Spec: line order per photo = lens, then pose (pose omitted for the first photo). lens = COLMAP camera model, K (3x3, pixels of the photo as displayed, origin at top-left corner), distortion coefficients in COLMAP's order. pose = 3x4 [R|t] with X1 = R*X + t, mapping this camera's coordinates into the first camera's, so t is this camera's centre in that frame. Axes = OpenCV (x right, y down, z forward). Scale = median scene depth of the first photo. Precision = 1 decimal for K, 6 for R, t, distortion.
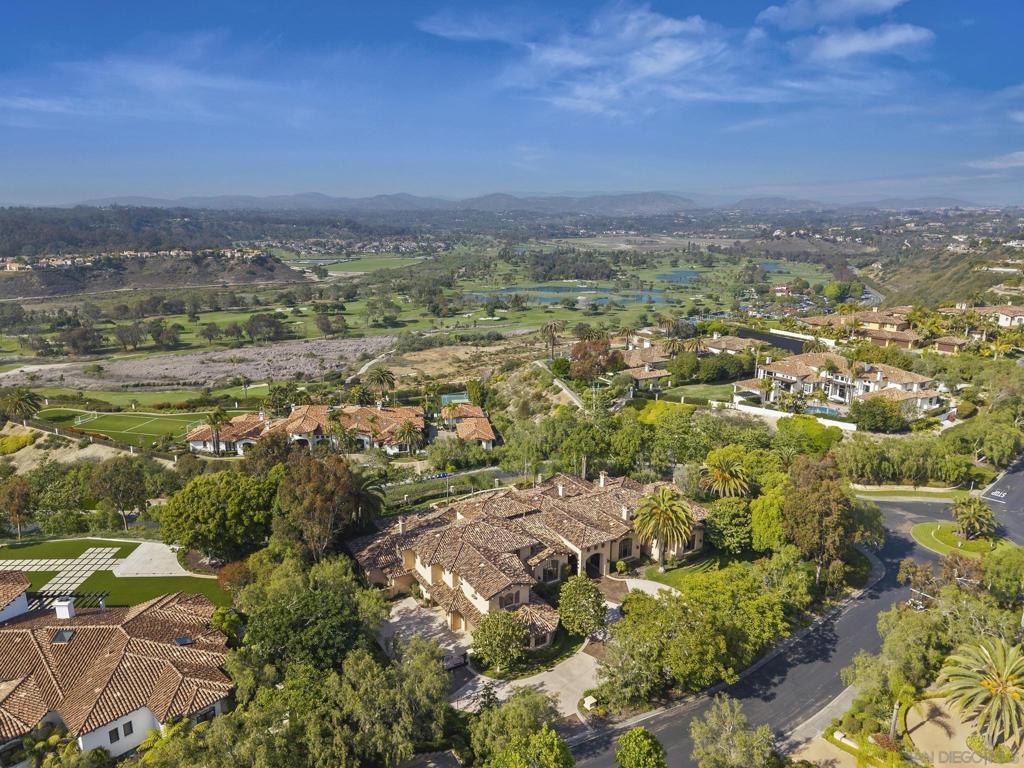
lens RADIAL K [[696.0, 0, 510.7], [0, 696.0, 381.5], [0, 0, 1]] dist [0.032607, -0.027010]
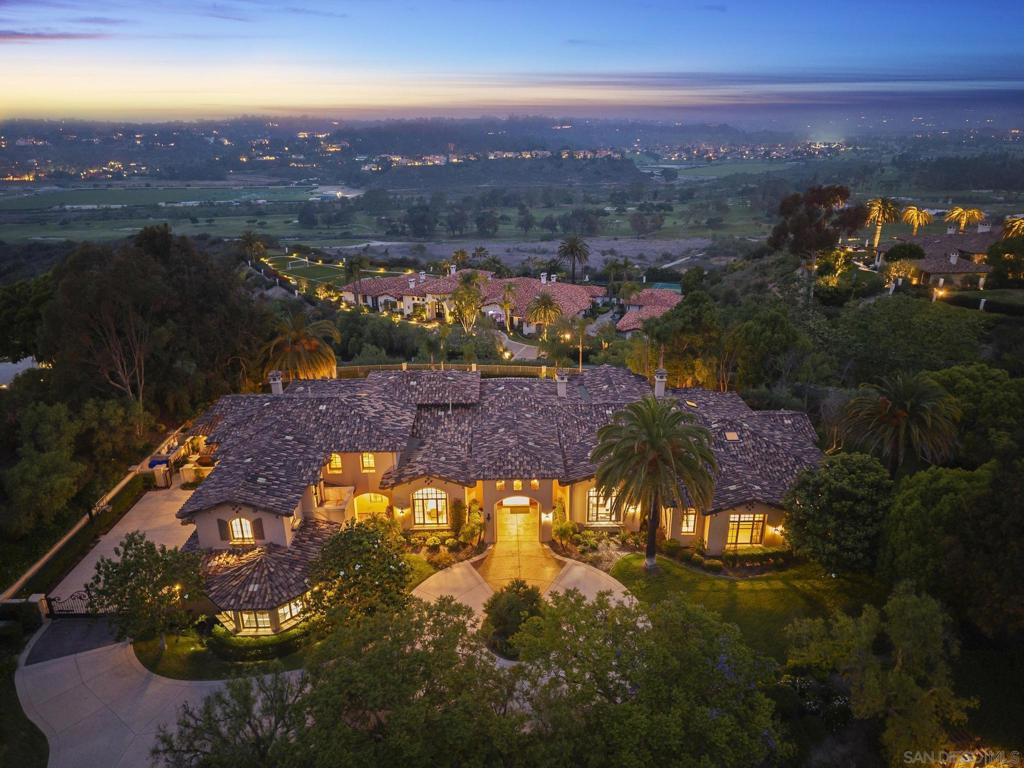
lens RADIAL K [[696.0, 0, 510.7], [0, 696.0, 381.5], [0, 0, 1]] dist [0.032607, -0.027010]
pose [[0.863983, 0.161815, -0.476811, 0.053573], [-0.107647, 0.984421, 0.139026, 0.013588], [0.491879, -0.068789, 0.867942, 0.083833]]
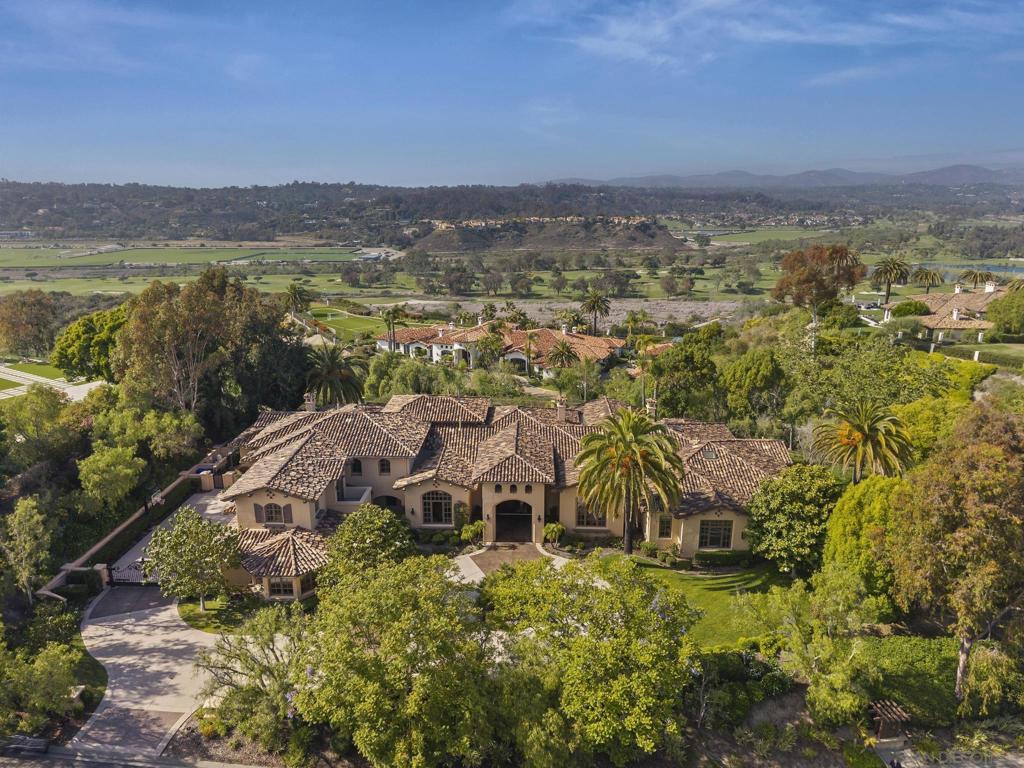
lens RADIAL K [[696.0, 0, 510.7], [0, 696.0, 381.5], [0, 0, 1]] dist [0.032607, -0.027010]
pose [[0.835660, 0.137292, -0.531811, 0.064132], [-0.125631, 0.990365, 0.058263, 0.017135], [0.534686, 0.018123, 0.844856, 0.075561]]
